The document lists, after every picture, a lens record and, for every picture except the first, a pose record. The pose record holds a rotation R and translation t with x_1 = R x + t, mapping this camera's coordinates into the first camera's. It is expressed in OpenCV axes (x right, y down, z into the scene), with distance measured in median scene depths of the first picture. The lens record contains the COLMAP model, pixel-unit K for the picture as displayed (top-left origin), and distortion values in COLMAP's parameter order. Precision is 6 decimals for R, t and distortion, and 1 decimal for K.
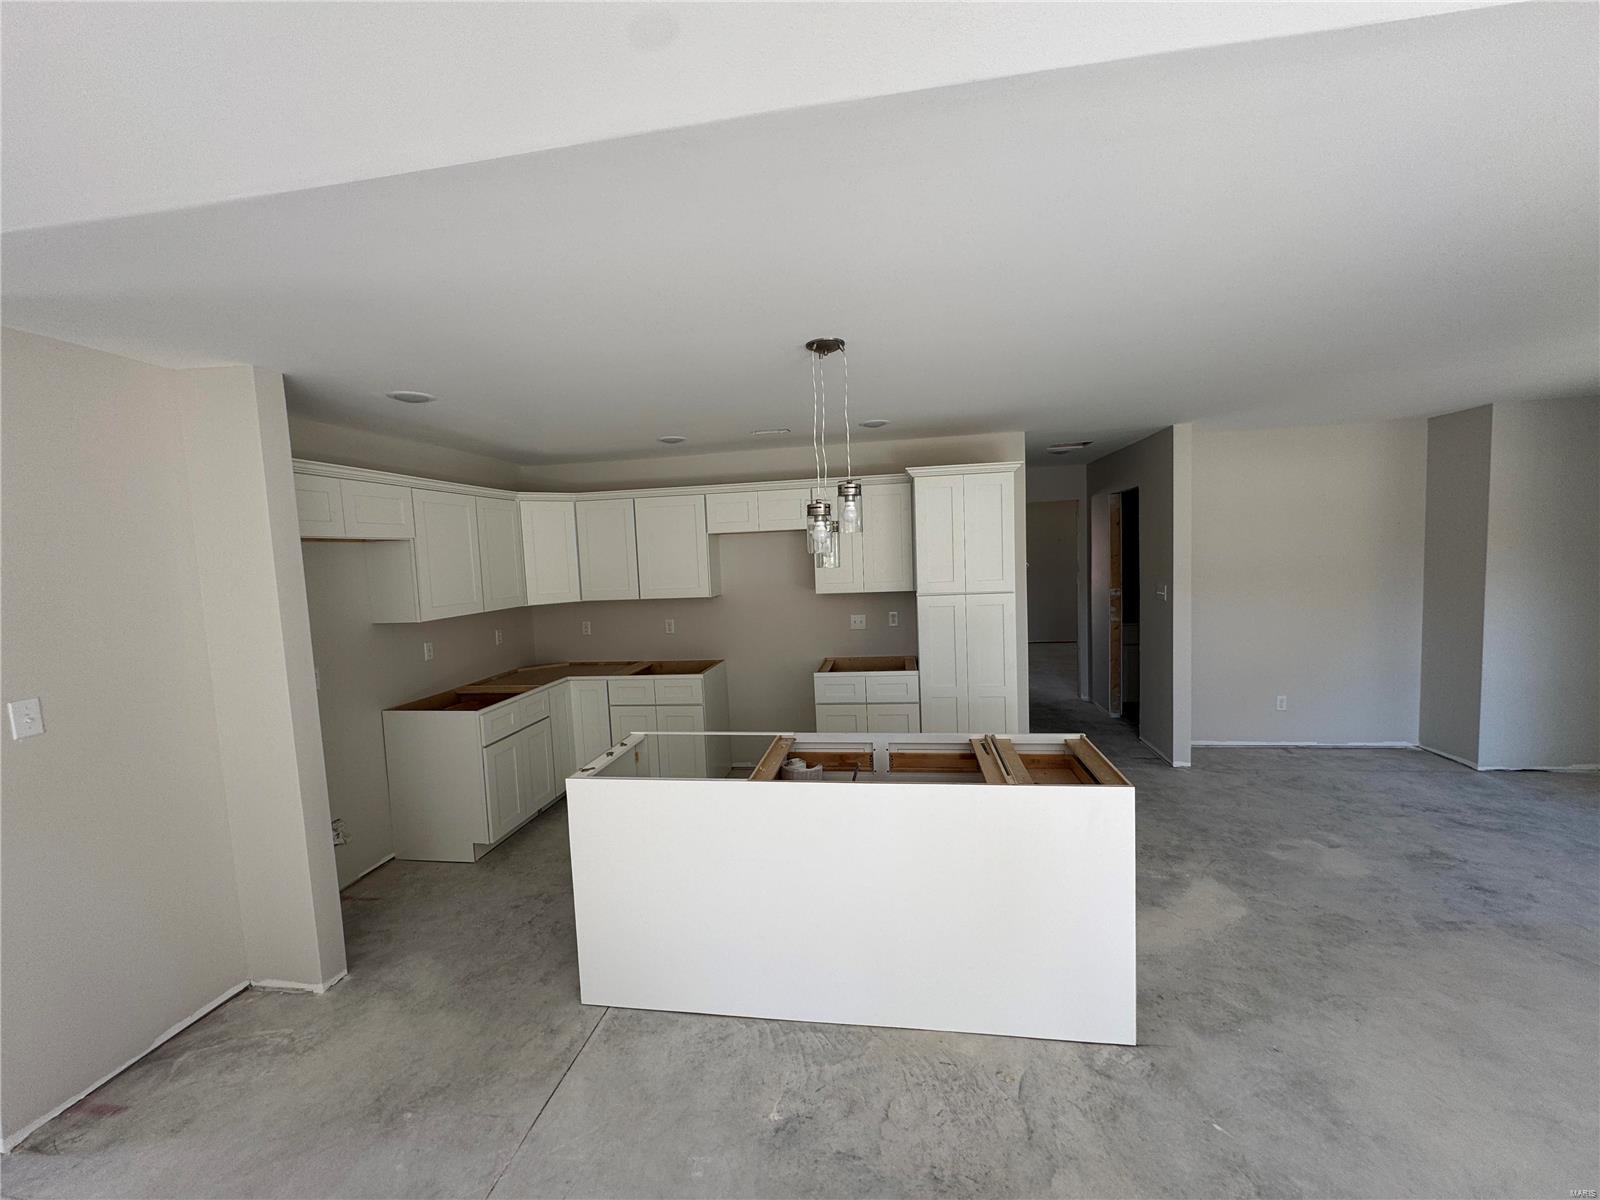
lens RADIAL K [[633.8, 0, 798.8], [0, 633.8, 602.7], [0, 0, 1]] dist [0.000327, -0.000213]
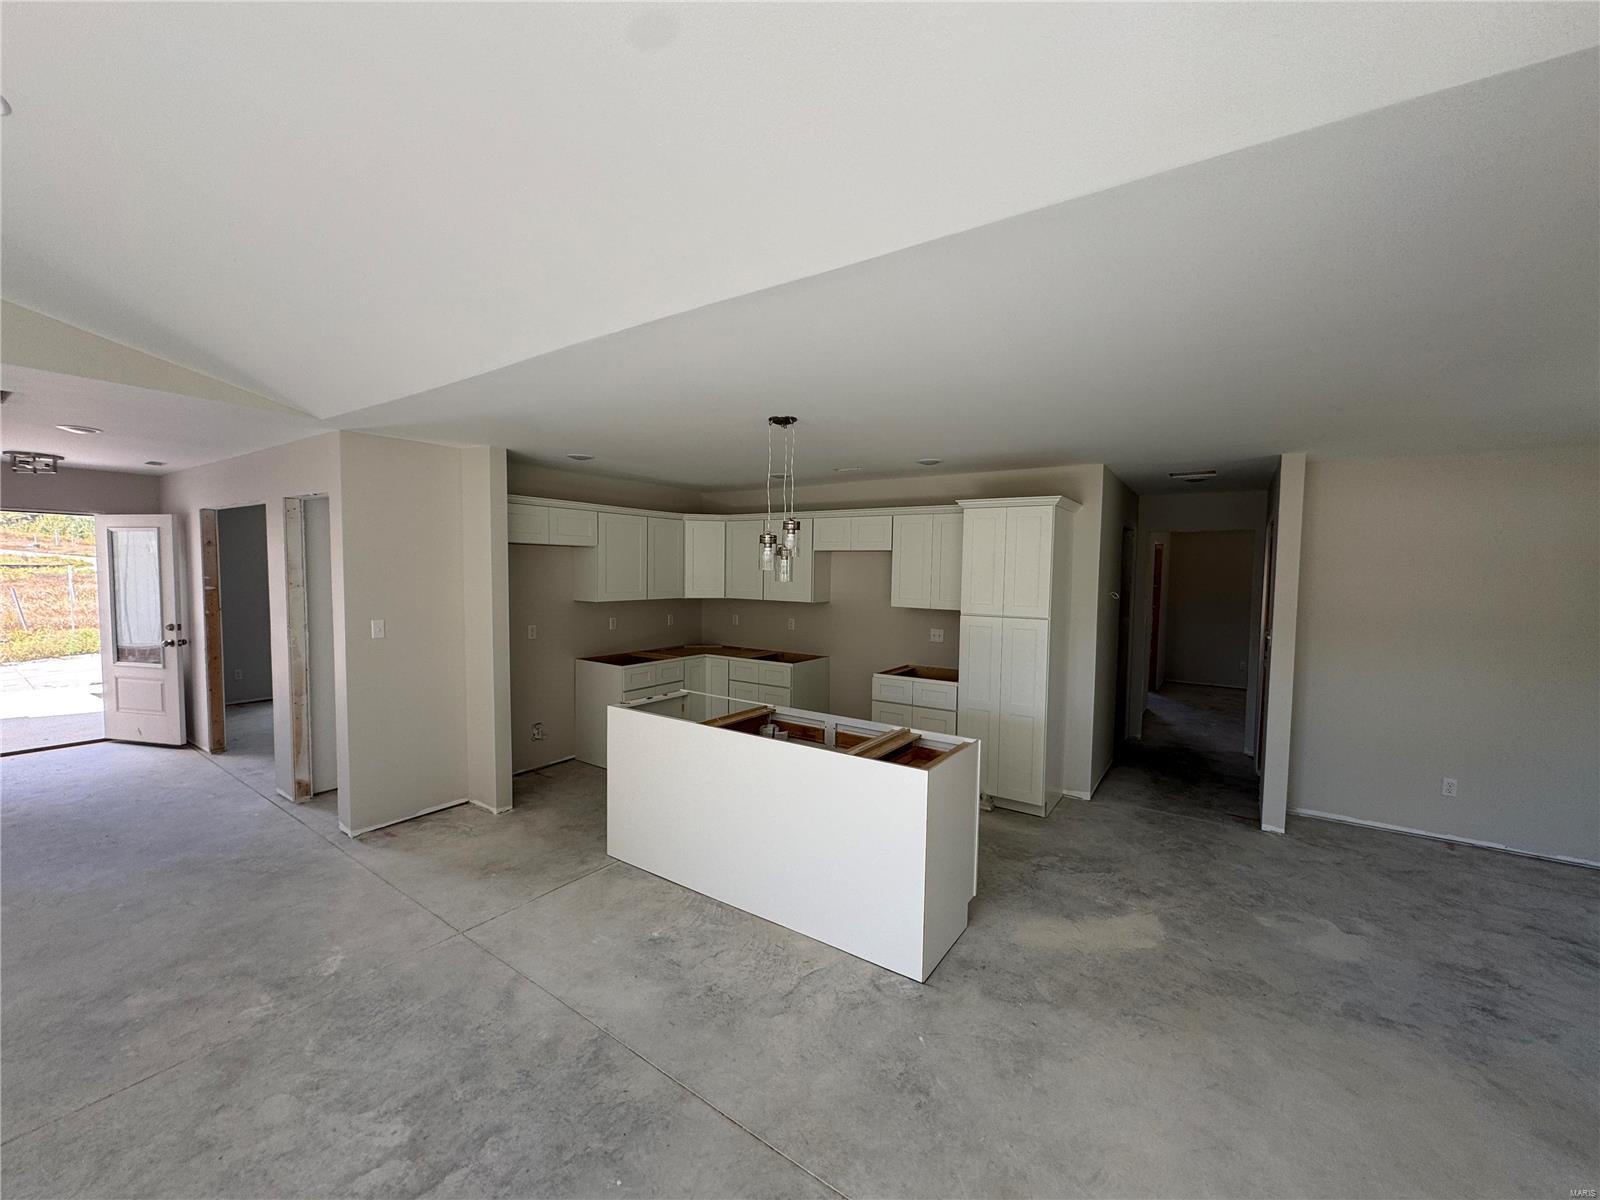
lens RADIAL K [[633.8, 0, 802.8], [0, 633.8, 602.1], [0, 0, 1]] dist [0.000327, -0.000213]
pose [[0.901789, 0.078376, -0.425010, 0.479336], [-0.086223, 0.996276, 0.000775, -0.011983], [0.423488, 0.035947, 0.905188, -0.145938]]
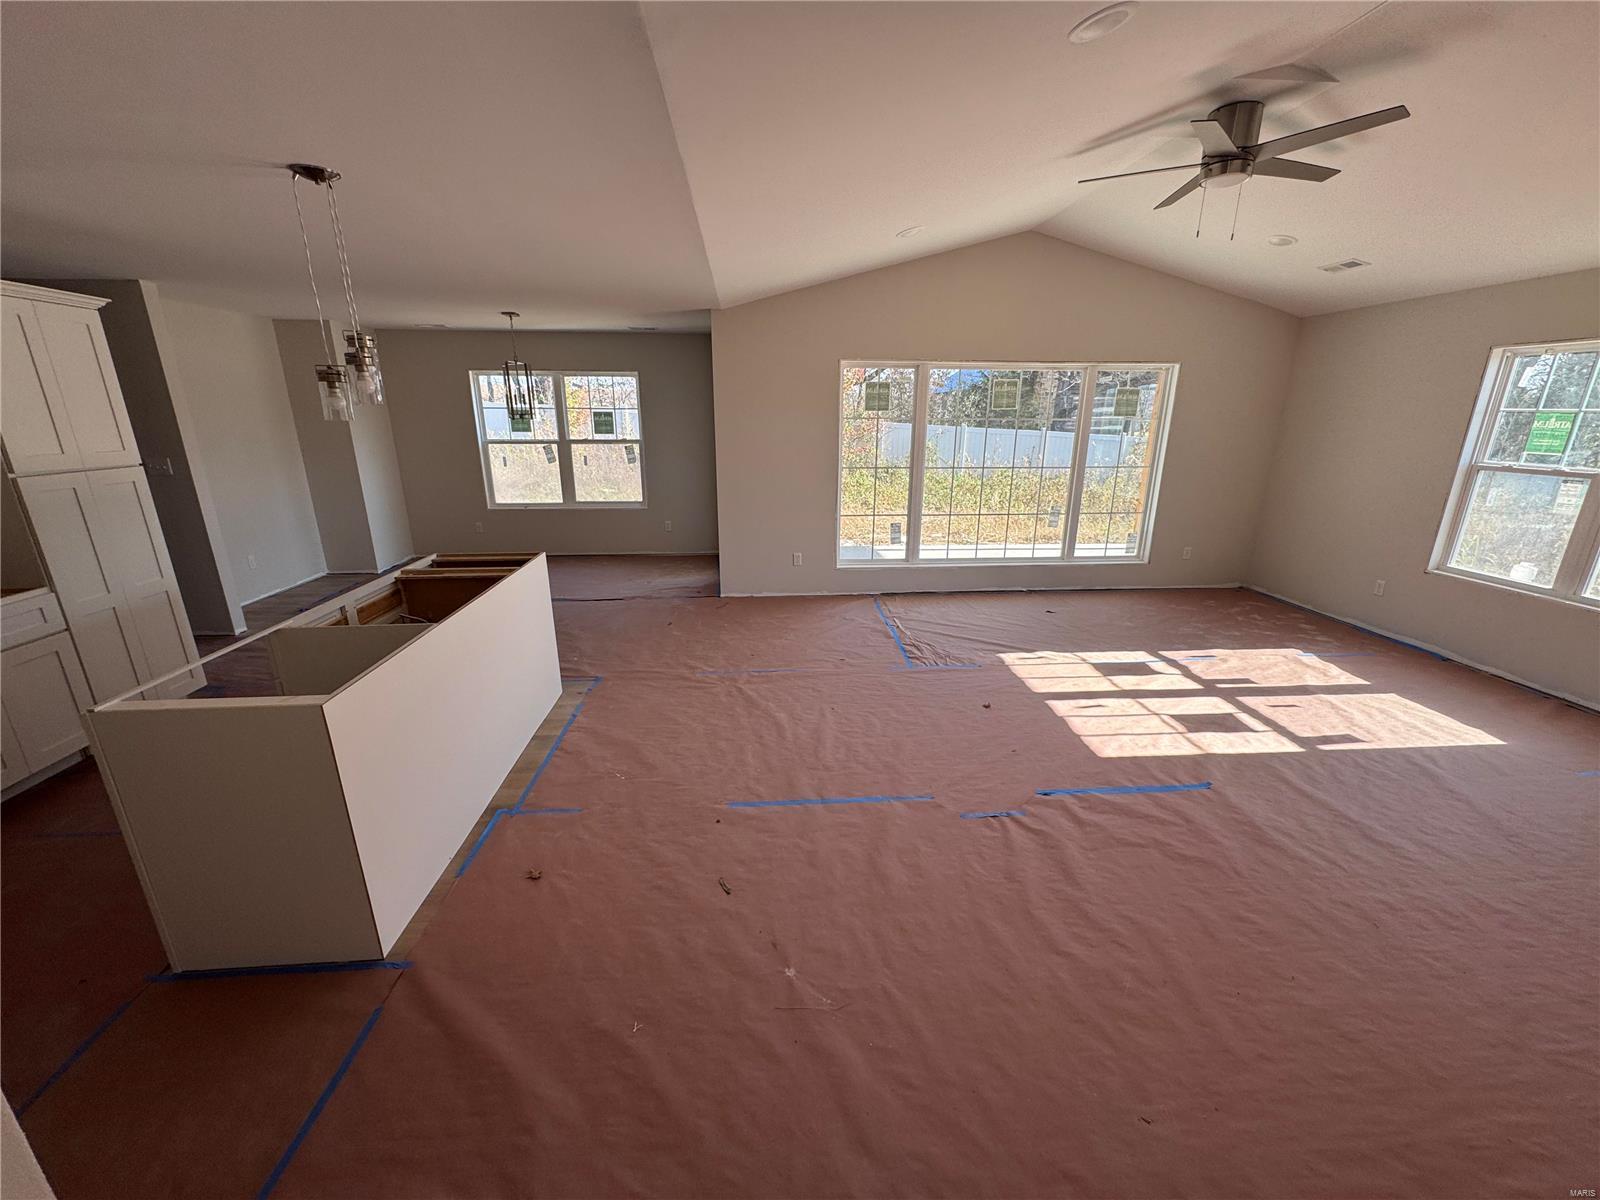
lens RADIAL K [[633.8, 0, 806.3], [0, 633.8, 597.7], [0, 0, 1]] dist [0.000327, -0.000213]
pose [[-0.231601, -0.236605, 0.943599, -0.797770], [0.084480, 0.961416, 0.261807, 0.006140], [-0.969136, 0.140350, -0.202676, 0.389202]]
